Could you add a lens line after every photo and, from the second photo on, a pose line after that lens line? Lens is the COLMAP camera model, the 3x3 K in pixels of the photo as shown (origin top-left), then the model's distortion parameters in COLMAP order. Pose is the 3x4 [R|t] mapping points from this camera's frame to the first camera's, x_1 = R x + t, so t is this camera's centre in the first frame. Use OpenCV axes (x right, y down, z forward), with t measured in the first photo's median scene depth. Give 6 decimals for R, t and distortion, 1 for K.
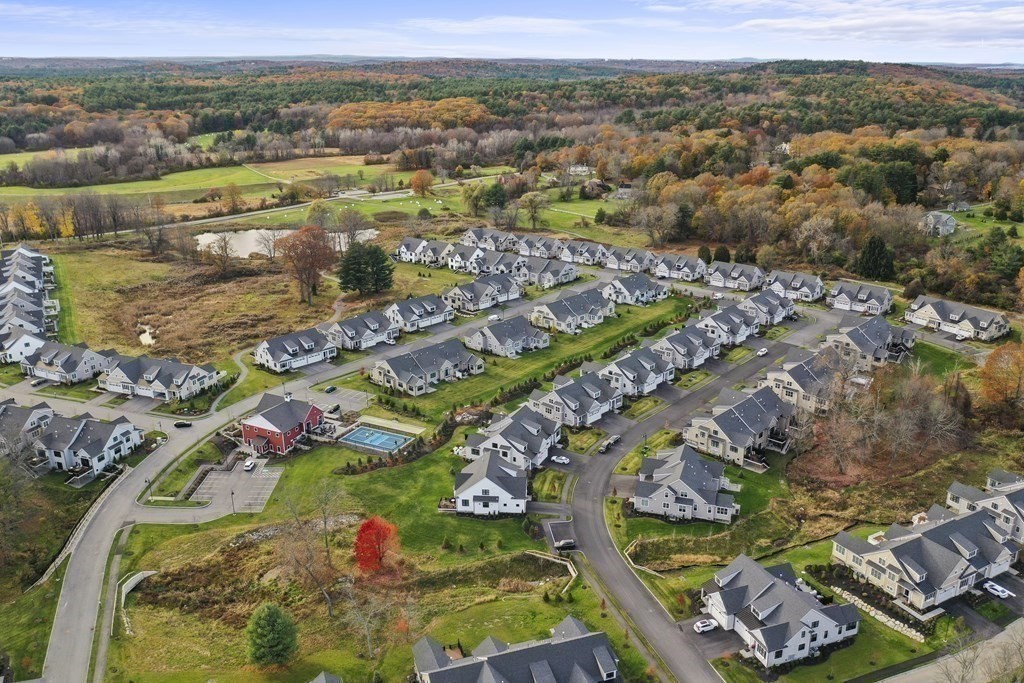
lens RADIAL K [[820.3, 0, 512.3], [0, 820.3, 341.5], [0, 0, 1]] dist [-0.002420, -0.001228]
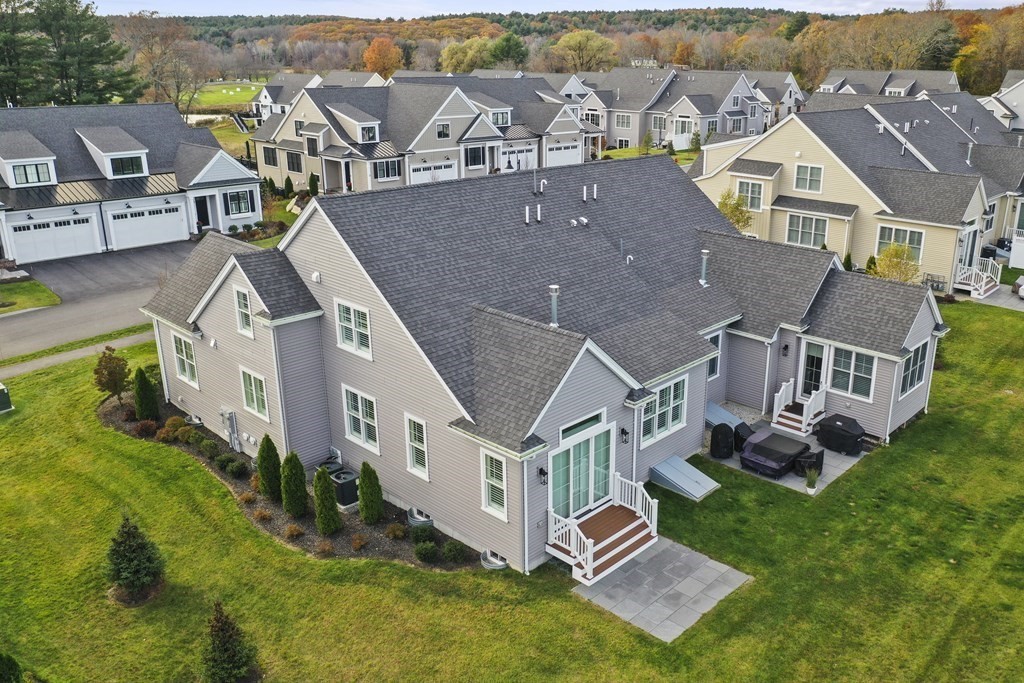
lens RADIAL K [[820.3, 0, 511.9], [0, 820.3, 341.5], [0, 0, 1]] dist [-0.002420, -0.001228]
pose [[0.999715, 0.008733, -0.022212, -0.008446], [-0.008499, 0.999907, 0.010623, -0.004019], [0.022303, -0.010431, 0.999697, 0.849168]]
